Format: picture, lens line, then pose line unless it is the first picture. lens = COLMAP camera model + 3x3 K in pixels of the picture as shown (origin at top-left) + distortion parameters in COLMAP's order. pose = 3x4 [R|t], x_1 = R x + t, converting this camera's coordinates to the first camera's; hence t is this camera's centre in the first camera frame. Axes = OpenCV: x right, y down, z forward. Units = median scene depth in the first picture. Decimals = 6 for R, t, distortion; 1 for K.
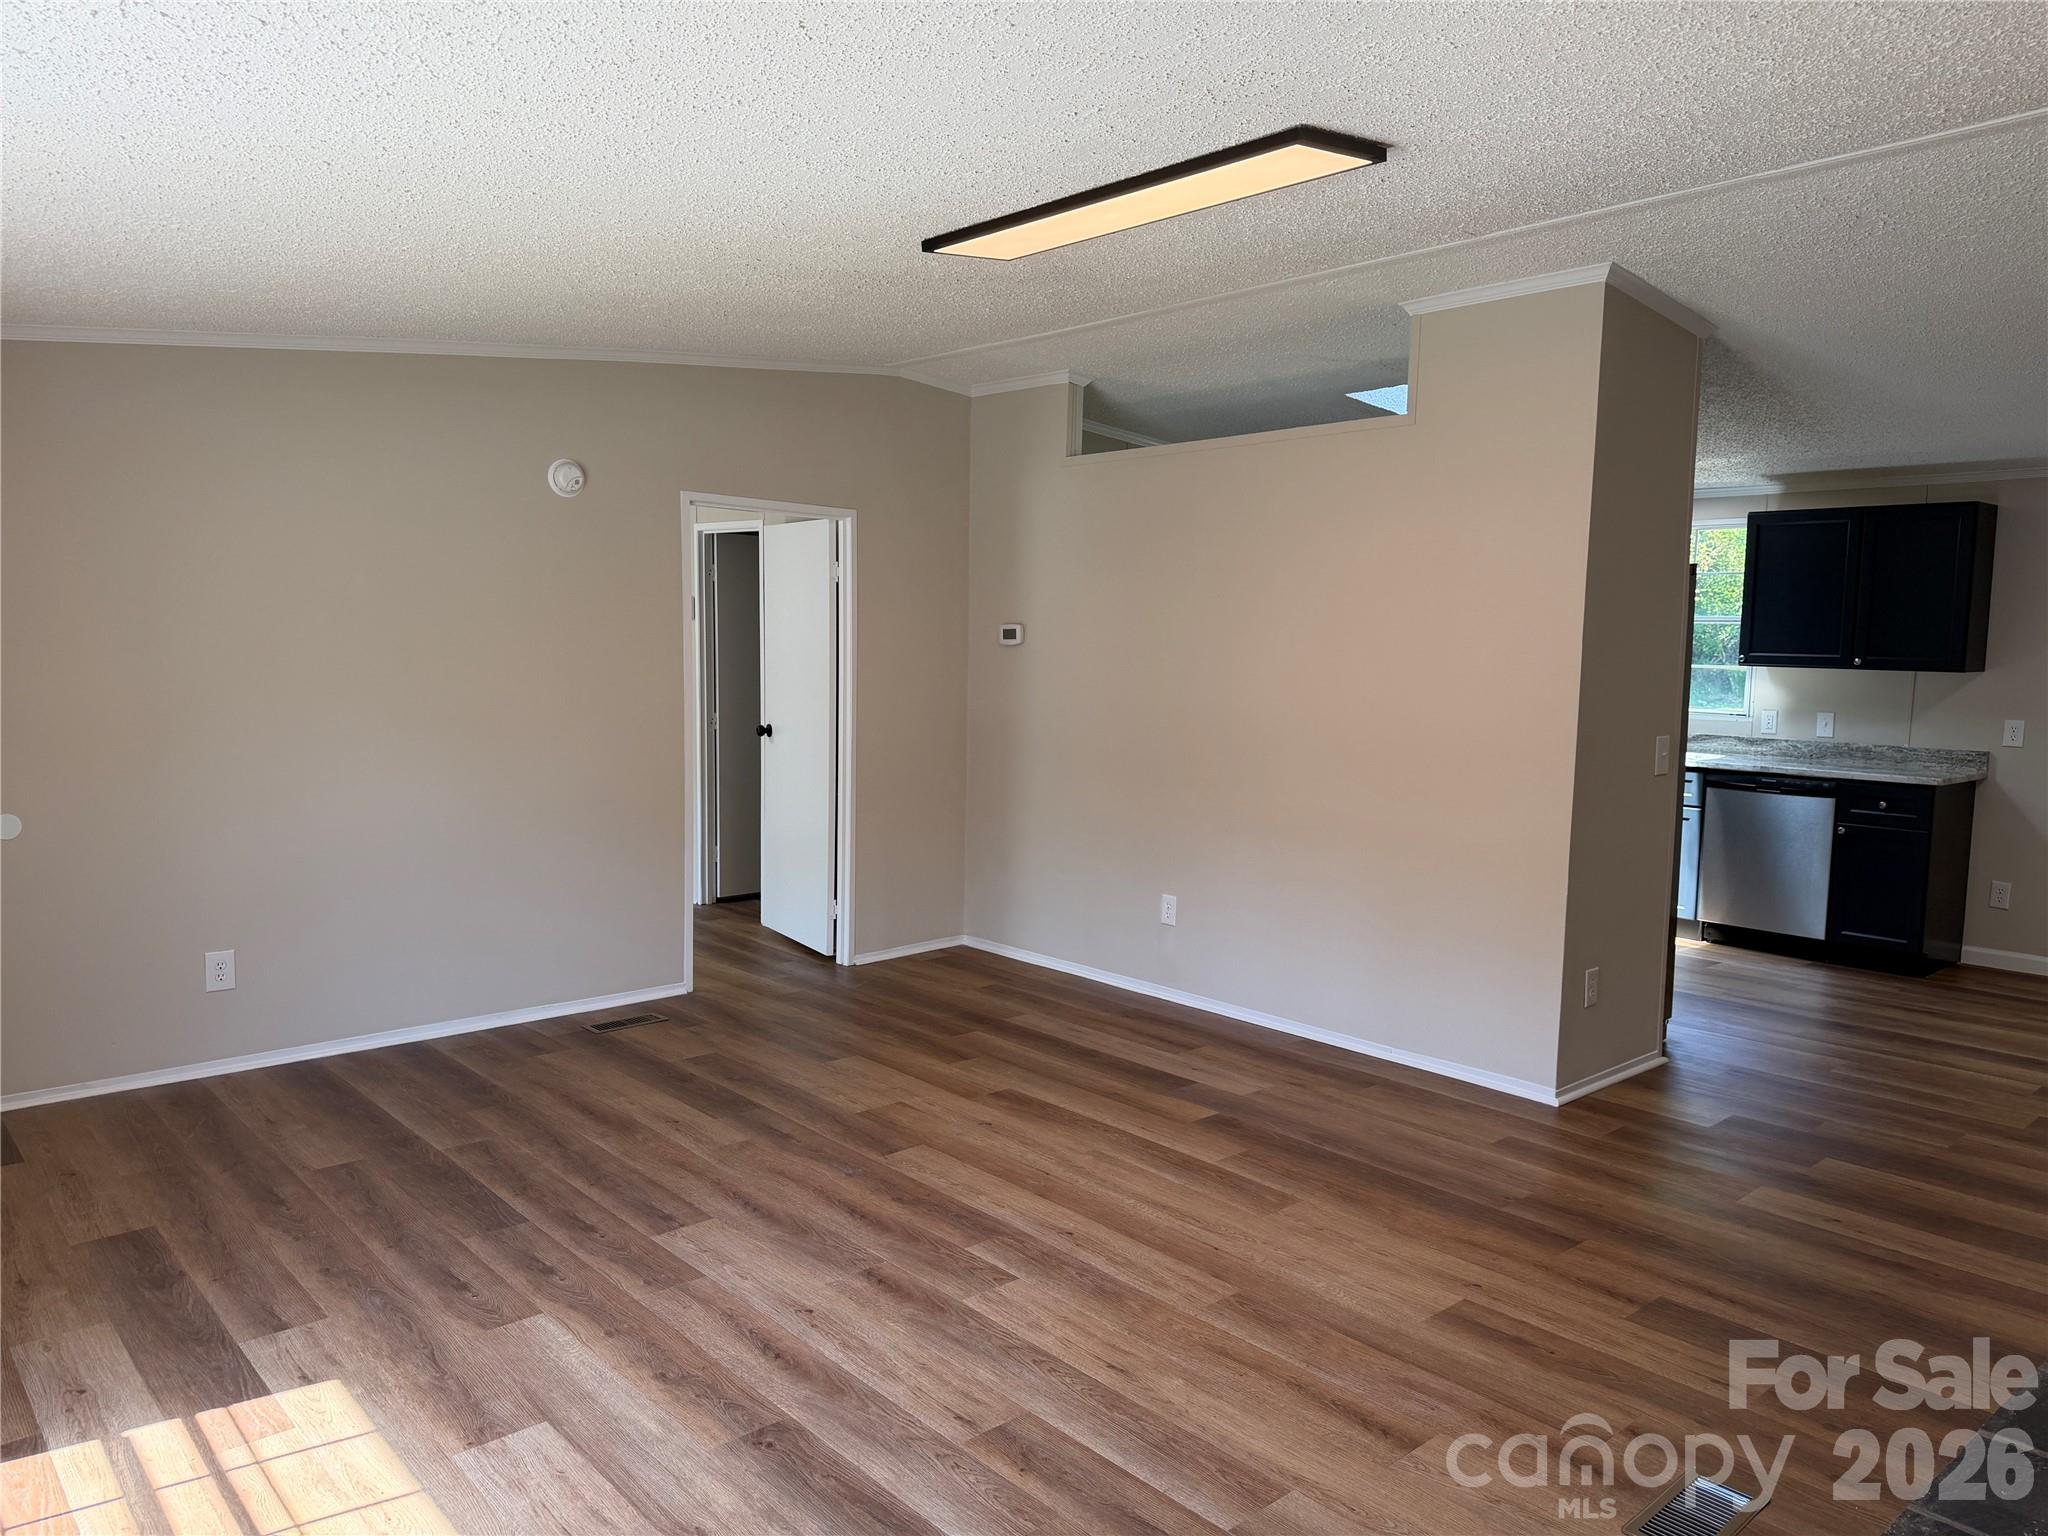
lens RADIAL K [[1435.7, 0, 1043.9], [0, 1435.7, 784.0], [0, 0, 1]] dist [0.052818, -0.056485]
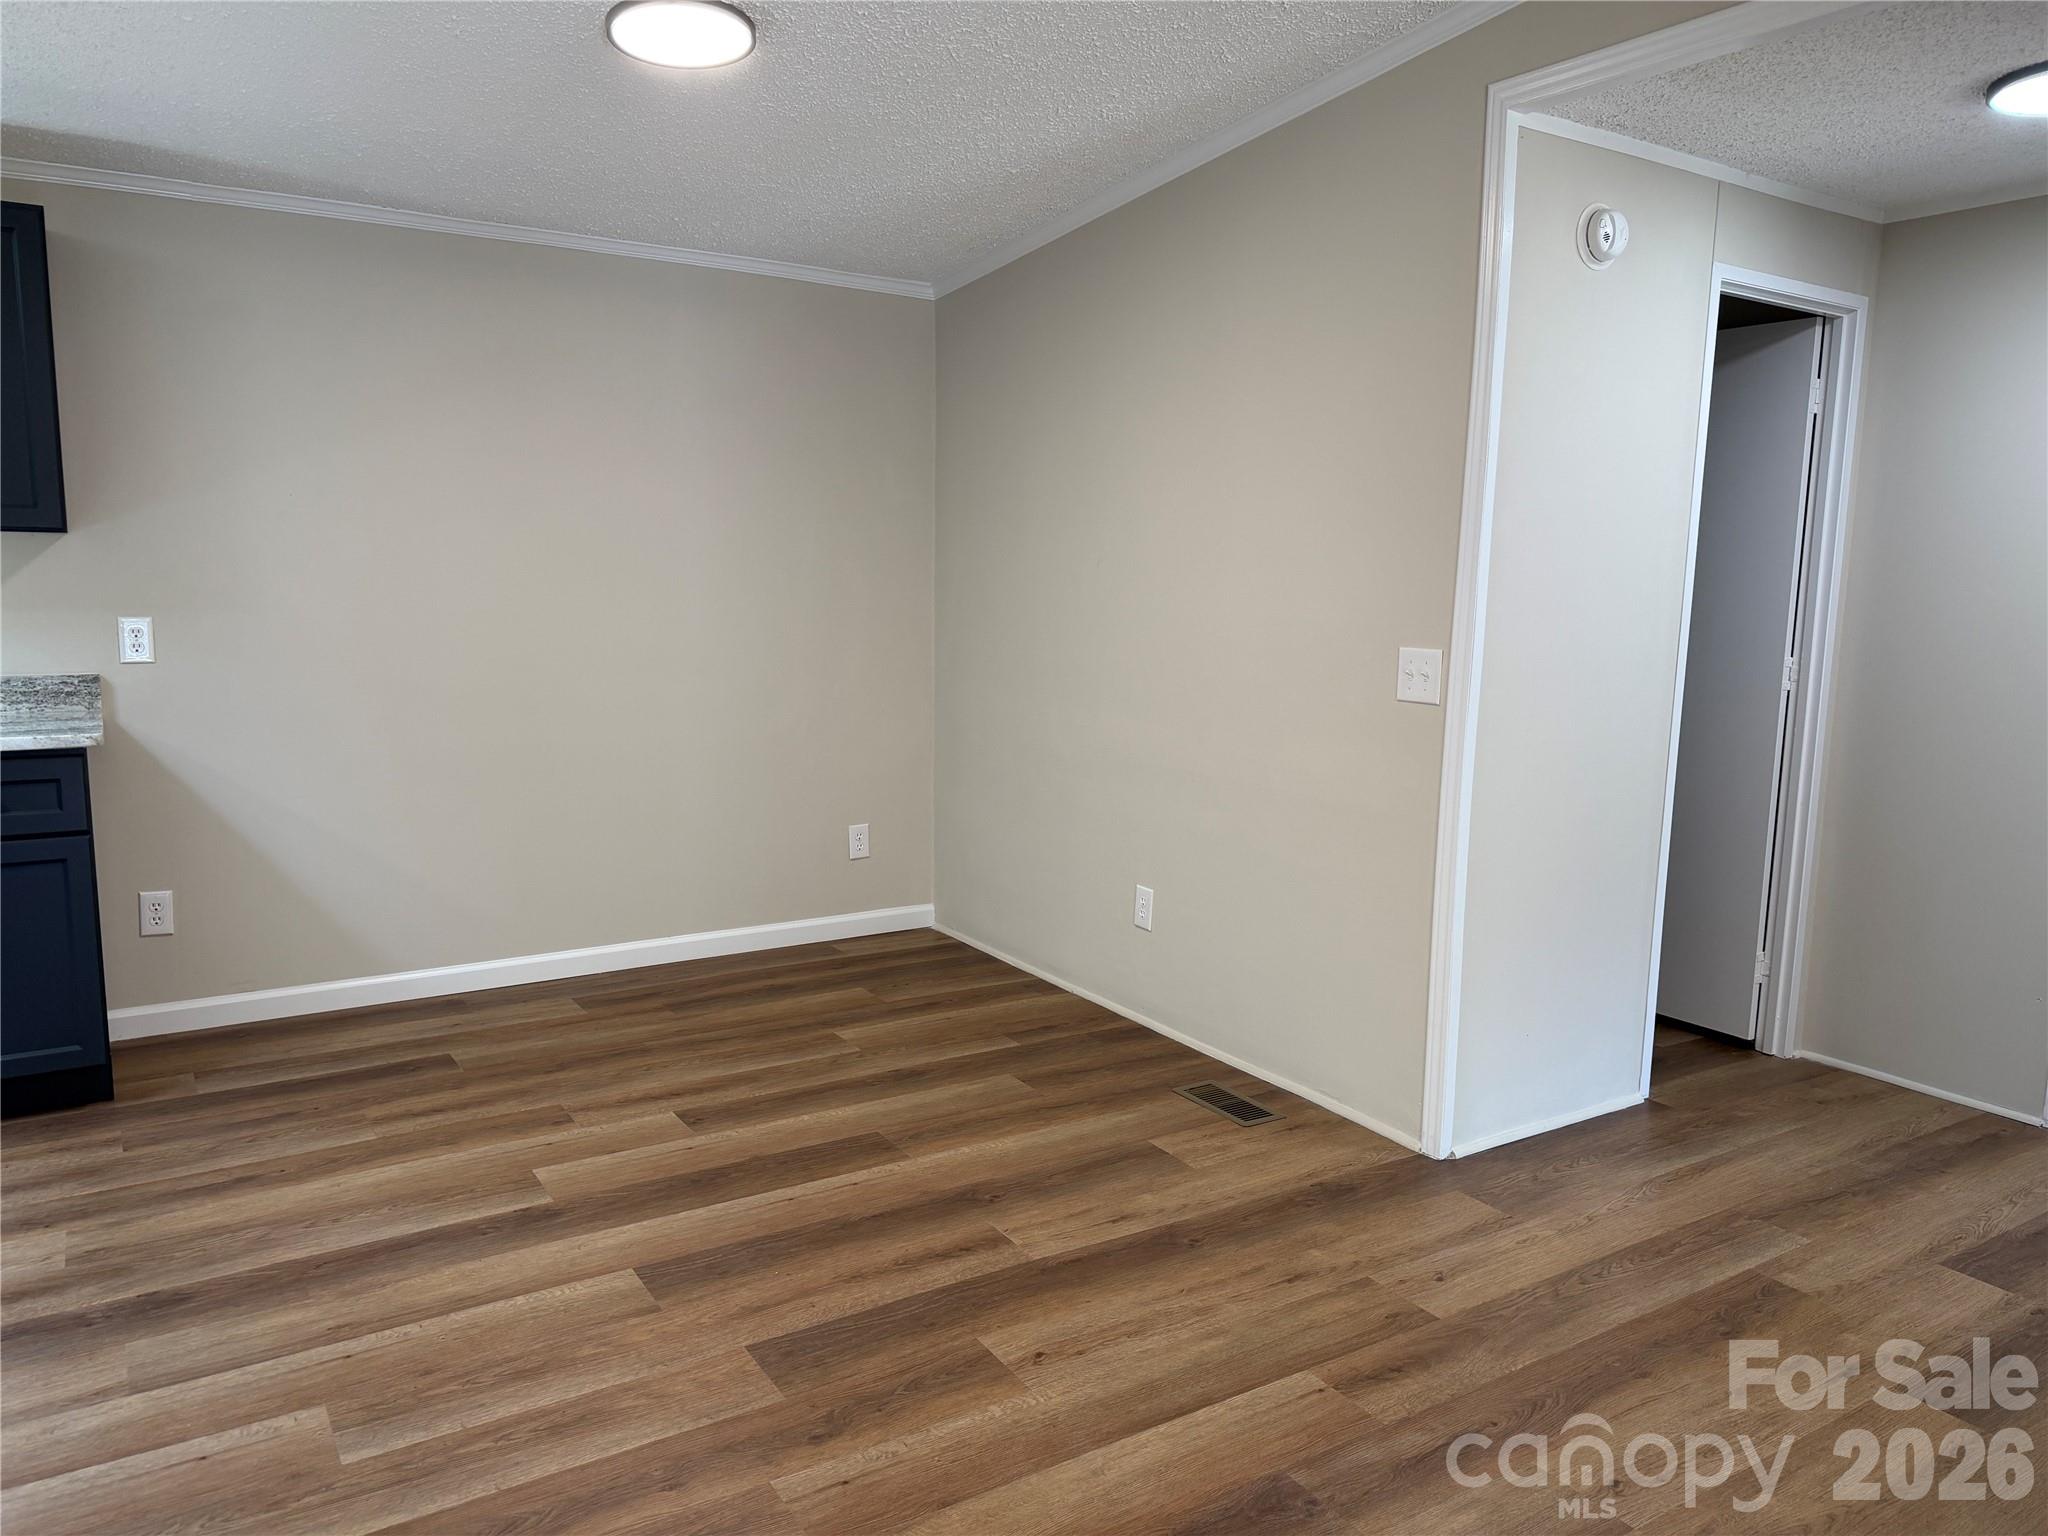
lens RADIAL K [[1435.7, 0, 1031.2], [0, 1435.7, 771.0], [0, 0, 1]] dist [0.052818, -0.056485]
pose [[0.164090, -0.153041, 0.974501, 0.253299], [0.091427, 0.985999, 0.139452, -0.053238], [-0.982199, 0.066213, 0.175785, 0.929574]]
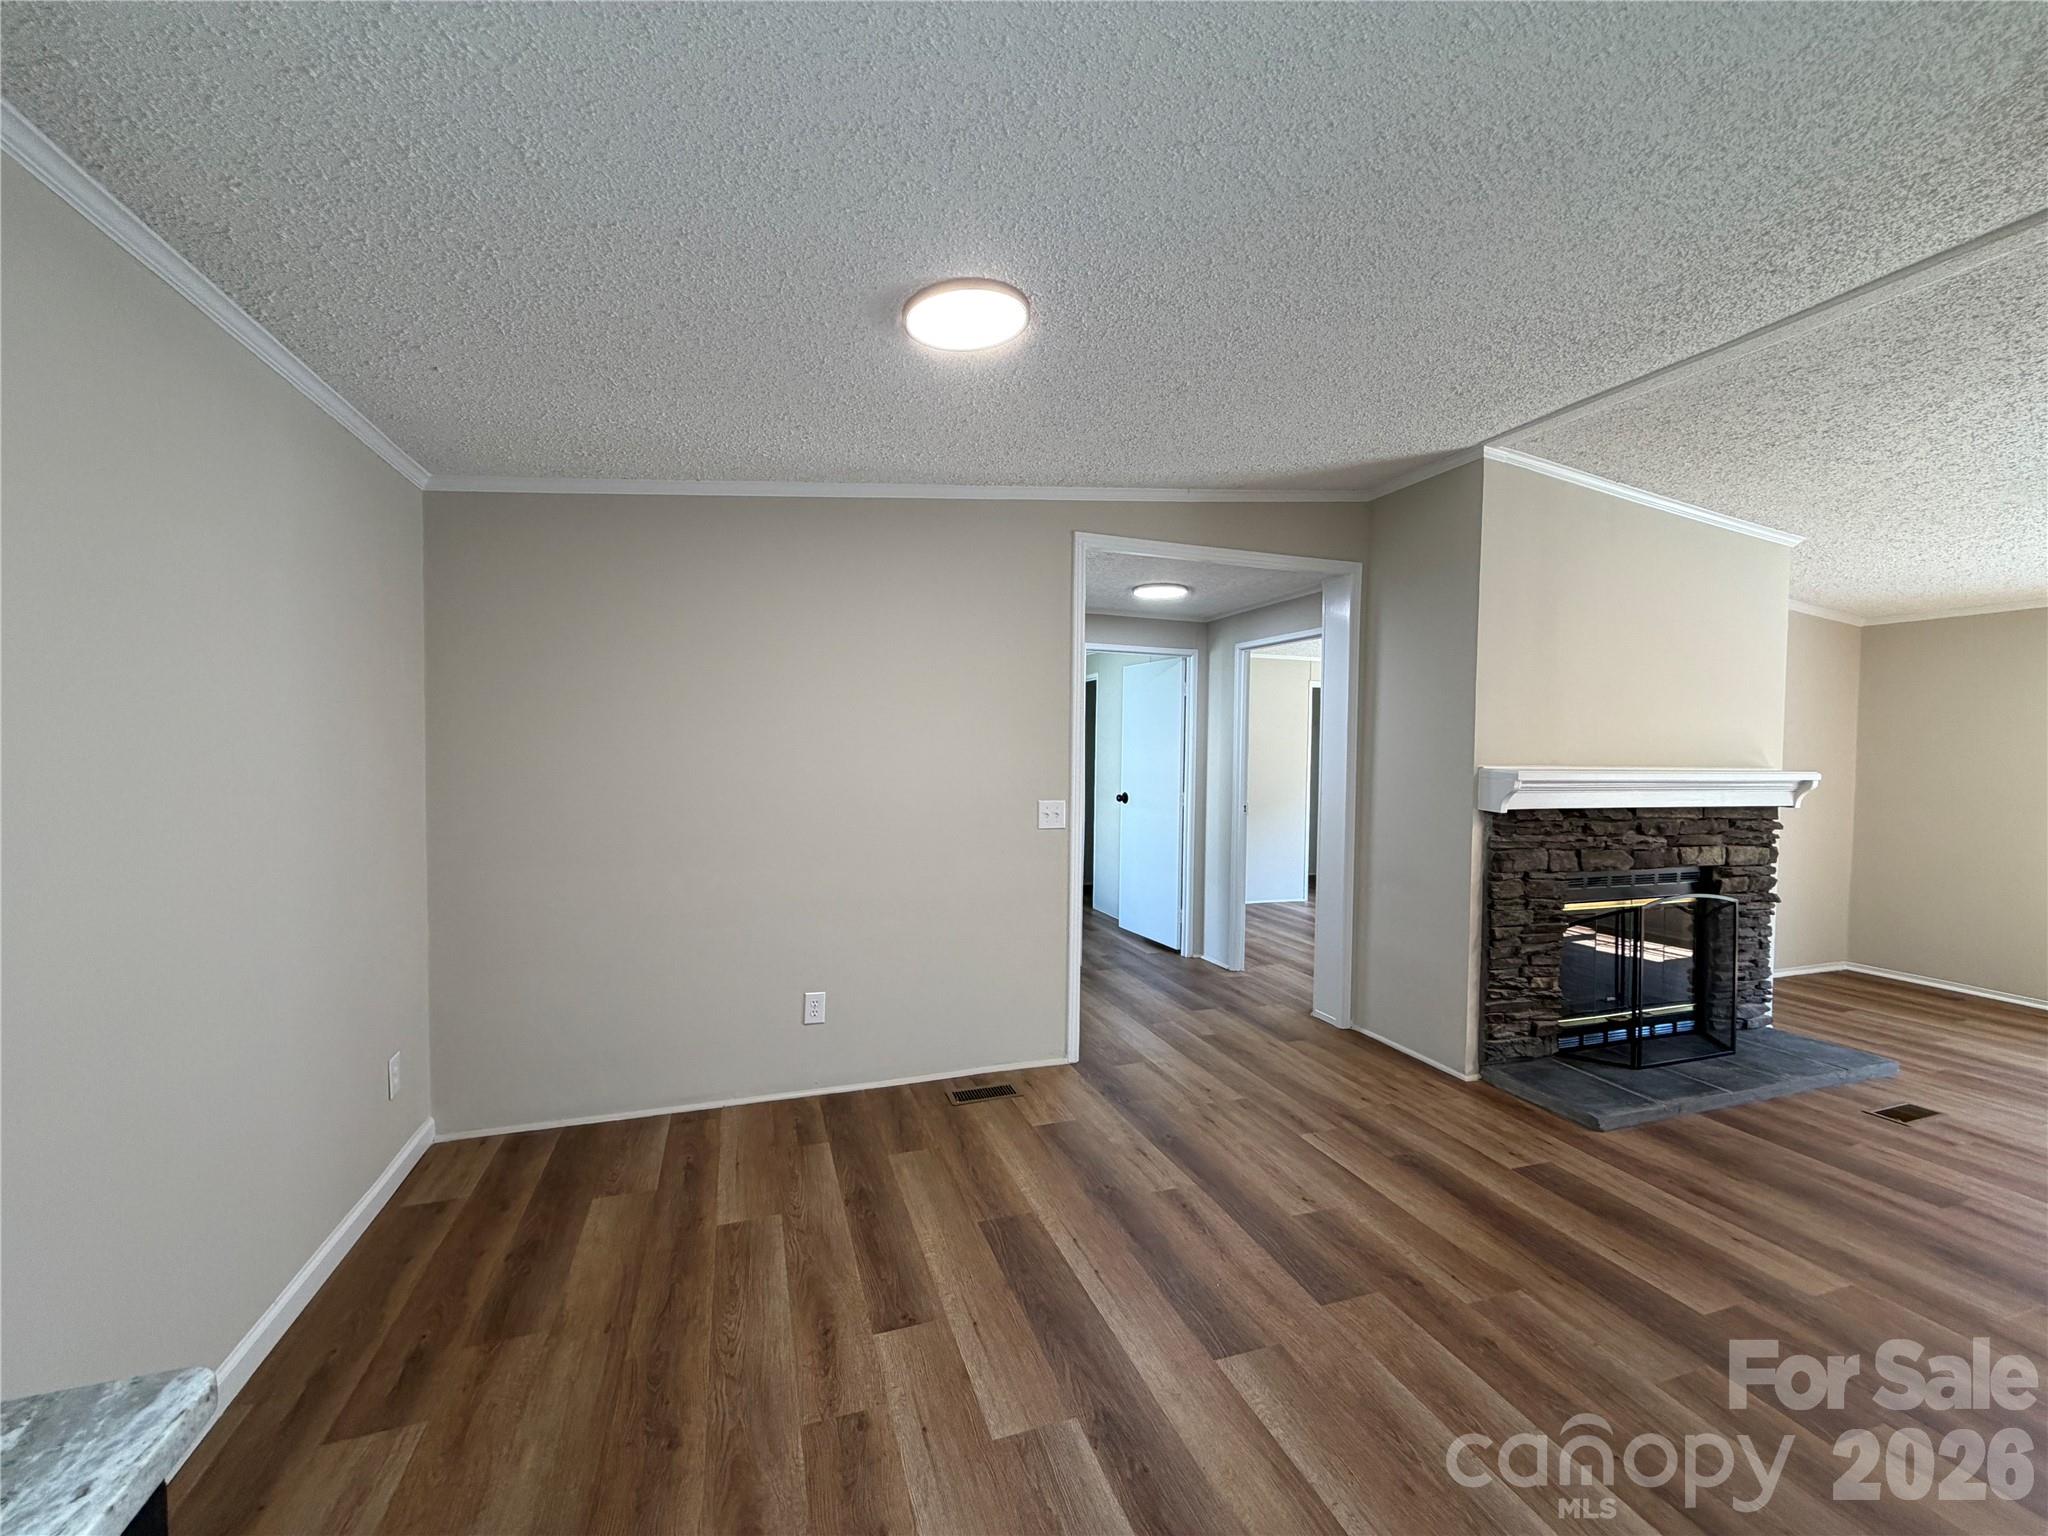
lens RADIAL K [[815.1, 0, 1020.1], [0, 815.1, 774.2], [0, 0, 1]] dist [-0.000225, 0.000375]
pose [[-0.919231, -0.038686, 0.391814, 0.792805], [0.016897, 0.990368, 0.137427, -0.139776], [-0.393357, 0.132948, -0.909723, 1.679652]]
